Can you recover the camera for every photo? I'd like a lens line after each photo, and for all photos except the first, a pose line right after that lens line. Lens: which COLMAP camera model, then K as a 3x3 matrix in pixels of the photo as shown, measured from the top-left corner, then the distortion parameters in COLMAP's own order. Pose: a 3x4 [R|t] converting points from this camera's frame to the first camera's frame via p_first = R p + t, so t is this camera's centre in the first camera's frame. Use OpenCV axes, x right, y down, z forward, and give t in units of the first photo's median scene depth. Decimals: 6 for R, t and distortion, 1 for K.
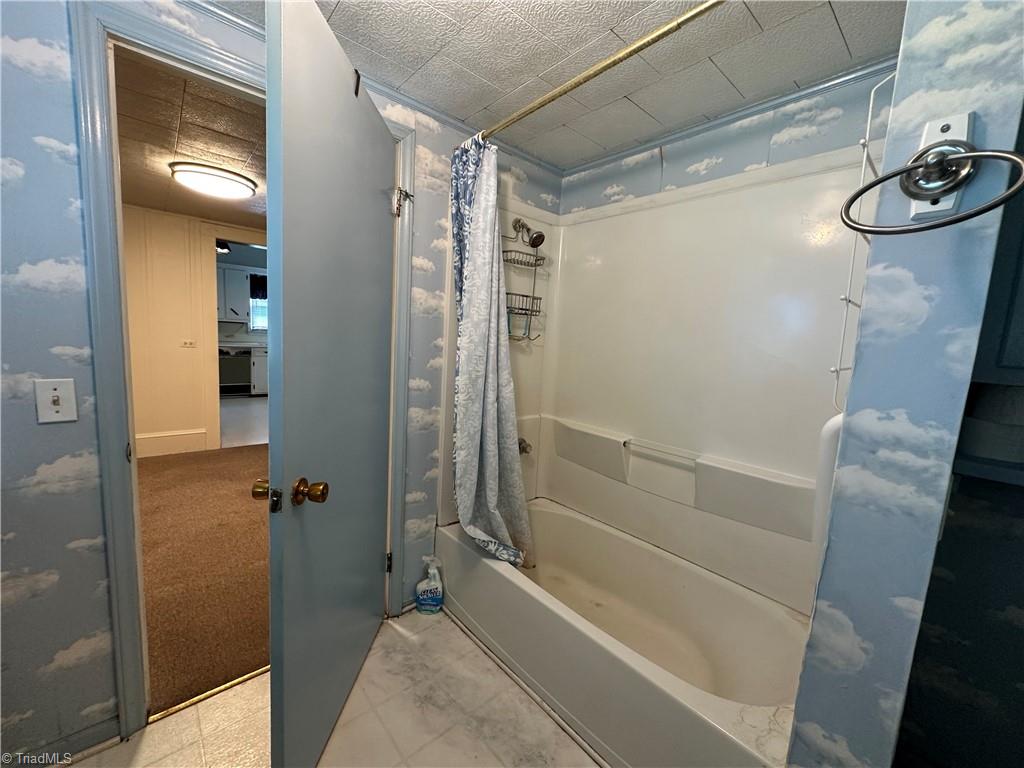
lens RADIAL K [[407.1, 0, 513.7], [0, 407.1, 383.0], [0, 0, 1]] dist [0.003563, 0.000371]
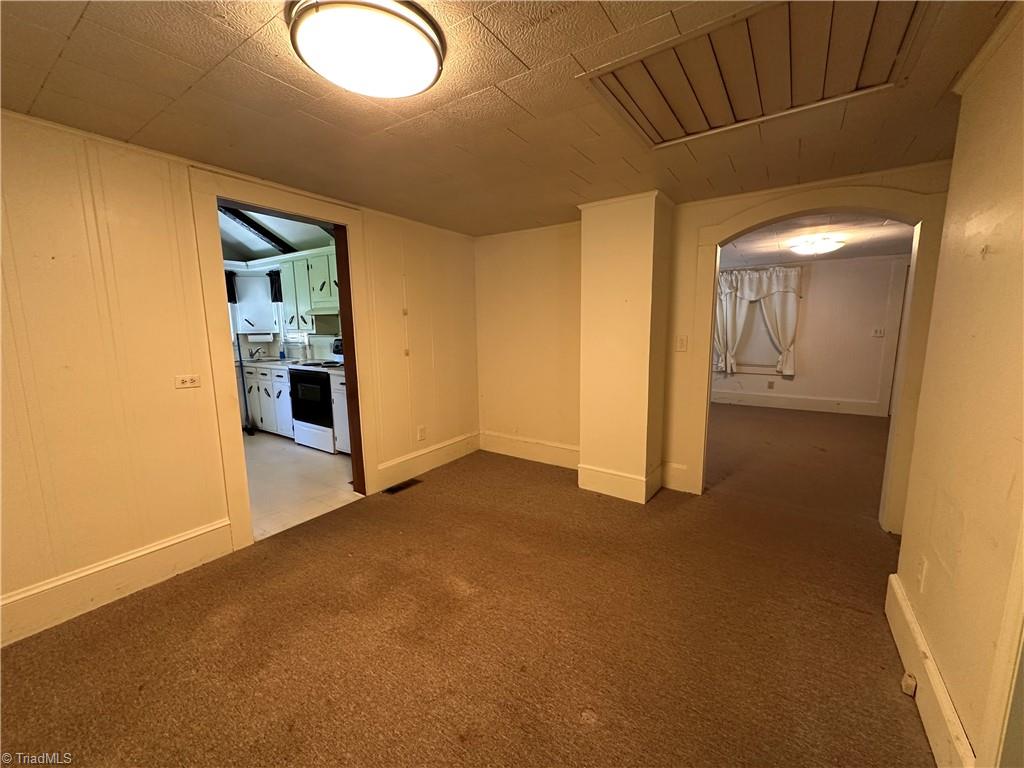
lens RADIAL K [[407.1, 0, 521.9], [0, 407.1, 385.6], [0, 0, 1]] dist [0.003563, 0.000371]
pose [[0.964492, -0.095273, 0.246330, -0.744096], [0.086810, 0.995207, 0.045017, -0.116593], [-0.249438, -0.022034, 0.968140, 0.494764]]
